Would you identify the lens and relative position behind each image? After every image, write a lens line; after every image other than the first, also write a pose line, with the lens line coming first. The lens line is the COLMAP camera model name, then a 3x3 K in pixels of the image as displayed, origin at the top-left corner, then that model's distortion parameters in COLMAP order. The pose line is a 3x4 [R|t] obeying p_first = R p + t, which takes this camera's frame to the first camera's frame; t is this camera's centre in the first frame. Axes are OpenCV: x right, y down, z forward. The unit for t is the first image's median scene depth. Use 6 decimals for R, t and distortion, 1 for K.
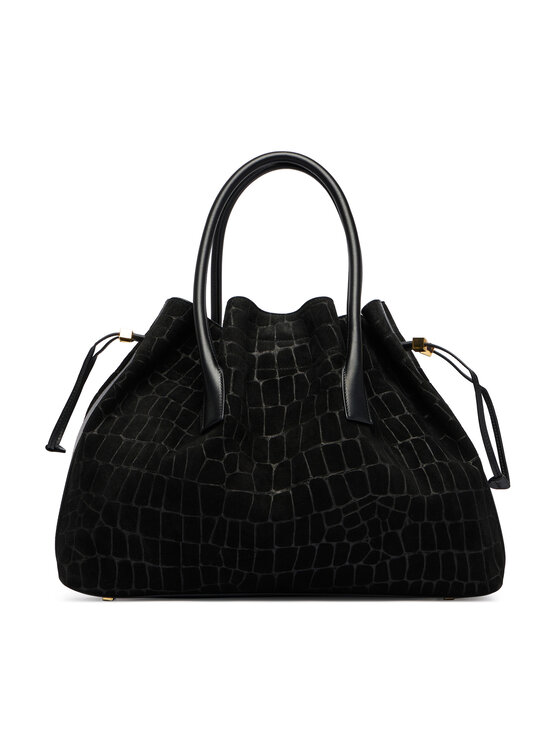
lens RADIAL K [[1097.8, 0, 280.0], [0, 1097.8, 373.0], [0, 0, 1]] dist [0.029176, -0.008540]
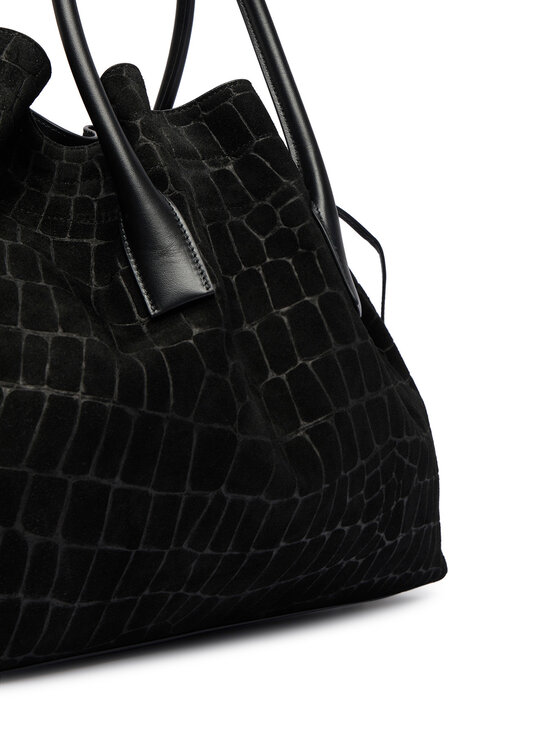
lens RADIAL K [[1097.8, 0, 280.0], [0, 1097.8, 373.0], [0, 0, 1]] dist [0.029176, -0.008540]
pose [[0.855821, 0.010547, 0.517164, -0.282592], [-0.043862, 0.997671, 0.052239, 0.052983], [-0.515409, -0.067391, 0.854291, 0.583027]]
